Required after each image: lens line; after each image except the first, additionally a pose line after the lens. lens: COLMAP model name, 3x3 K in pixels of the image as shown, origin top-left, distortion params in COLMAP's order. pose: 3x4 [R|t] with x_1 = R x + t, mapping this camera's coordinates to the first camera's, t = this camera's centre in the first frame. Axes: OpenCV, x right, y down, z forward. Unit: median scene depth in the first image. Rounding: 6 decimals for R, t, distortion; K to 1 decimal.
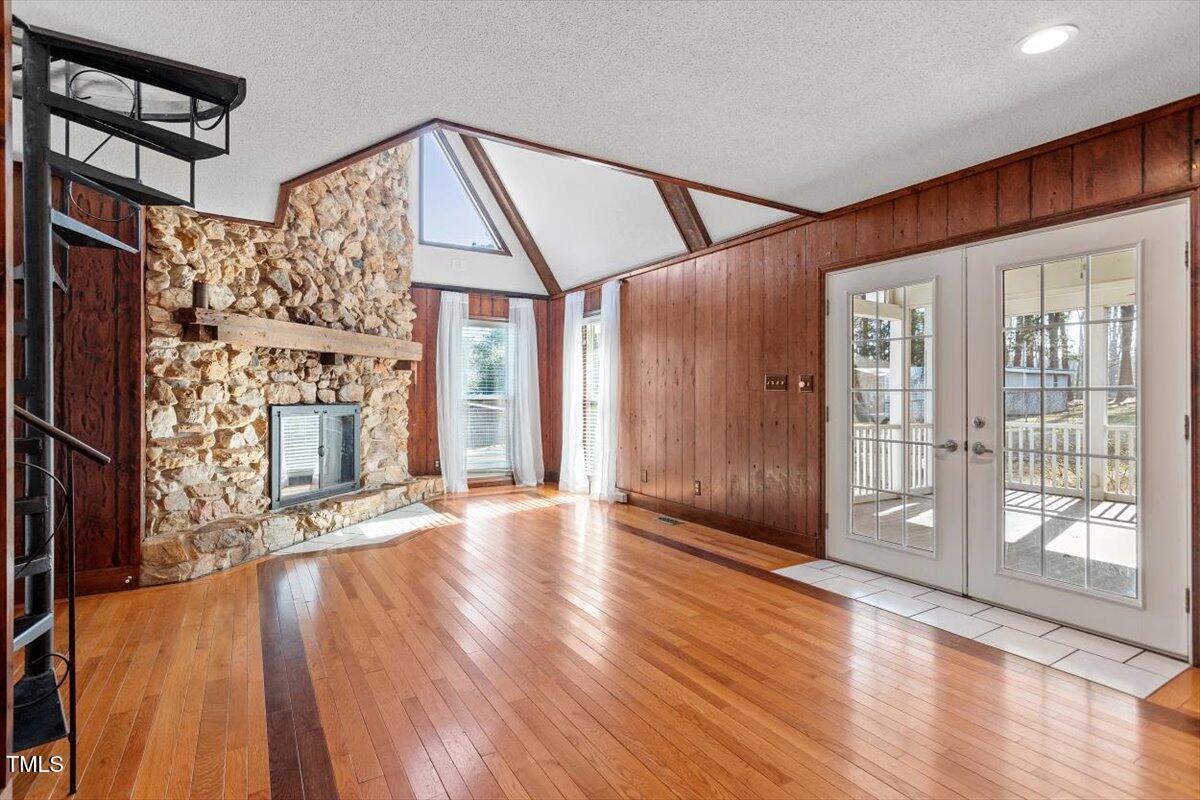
lens RADIAL K [[578.8, 0, 598.7], [0, 578.8, 388.9], [0, 0, 1]] dist [-0.008355, 0.005593]
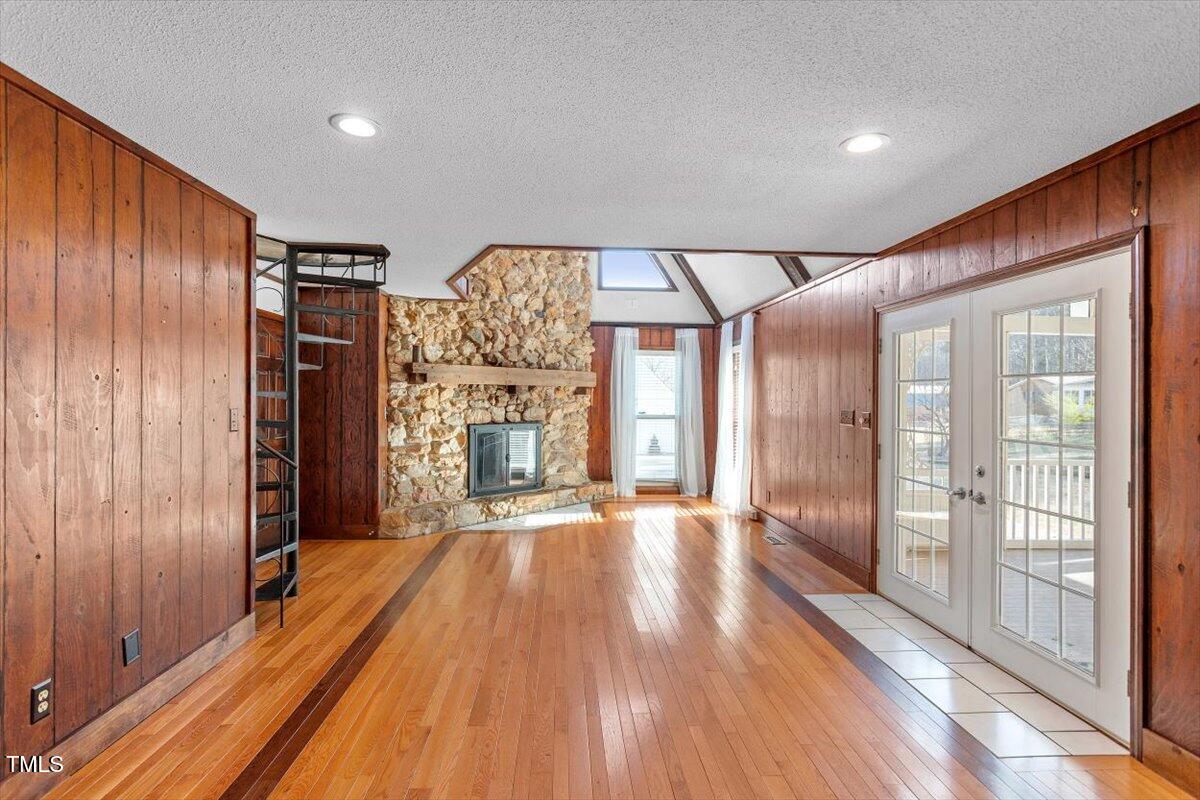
lens RADIAL K [[578.8, 0, 597.2], [0, 578.8, 395.4], [0, 0, 1]] dist [-0.008355, 0.005593]
pose [[0.885426, 0.004186, -0.464762, 0.361156], [-0.002652, 0.999989, 0.003955, -0.048681], [0.464773, -0.002269, 0.885427, -0.108246]]
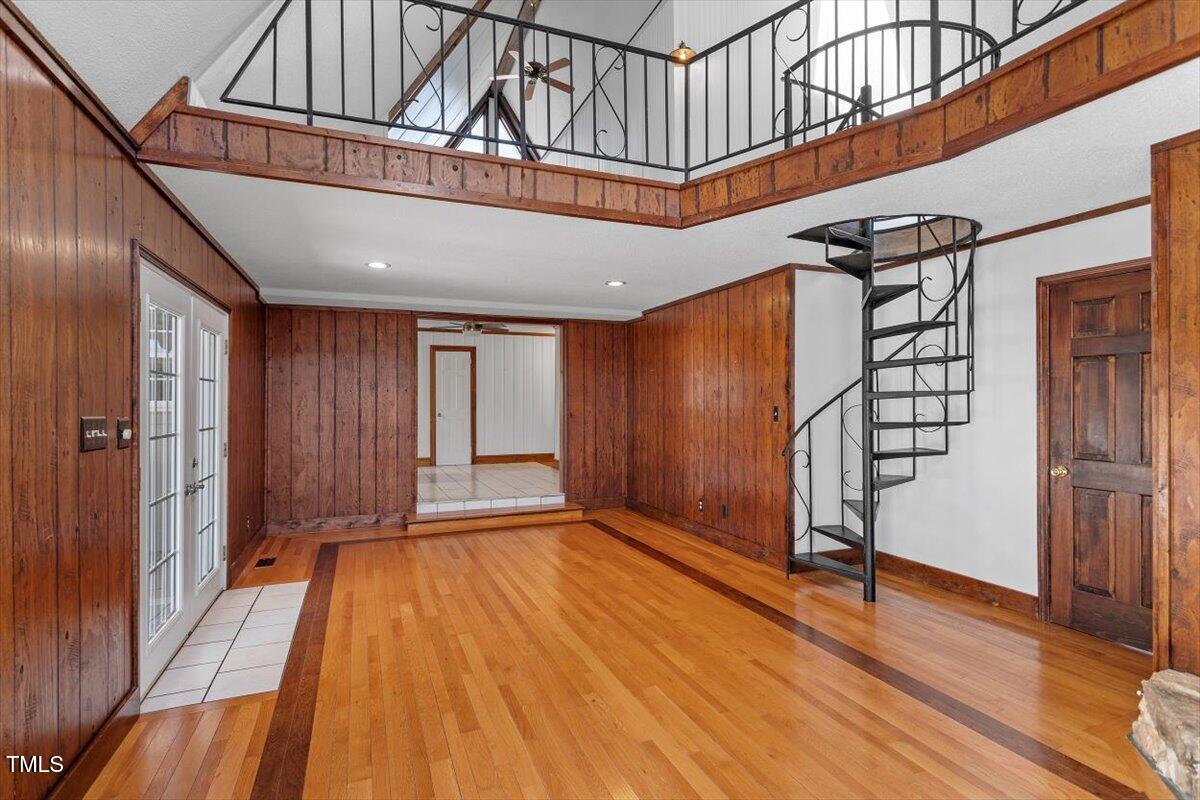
lens RADIAL K [[578.8, 0, 612.6], [0, 578.8, 399.8], [0, 0, 1]] dist [-0.008355, 0.005593]
pose [[-0.991575, 0.005246, 0.129426, -0.163368], [0.004150, 0.999953, -0.008737, -0.033588], [-0.129466, -0.008126, -0.991551, 1.289569]]
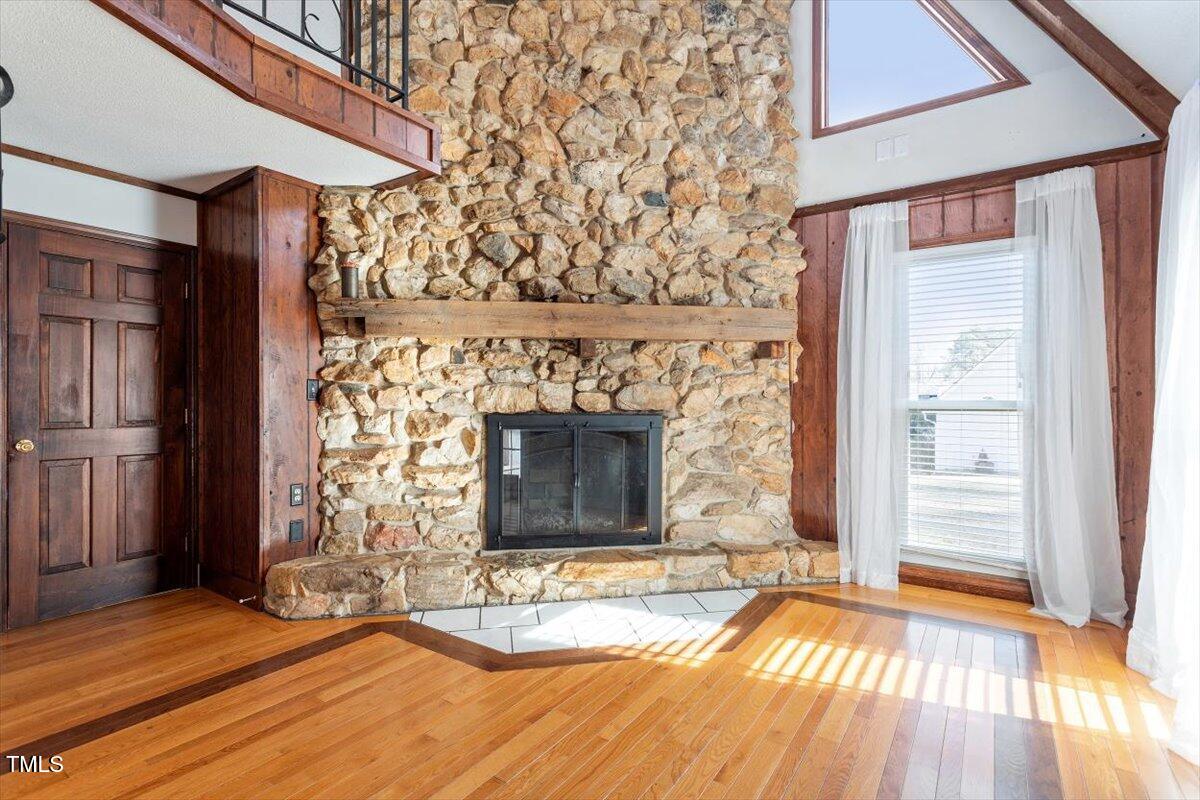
lens RADIAL K [[578.8, 0, 584.6], [0, 578.8, 399.8], [0, 0, 1]] dist [-0.008355, 0.005593]
pose [[0.399152, 0.001276, -0.916884, 0.182064], [0.010276, 0.999930, 0.005866, 0.006183], [0.916827, -0.011763, 0.399111, 0.793724]]
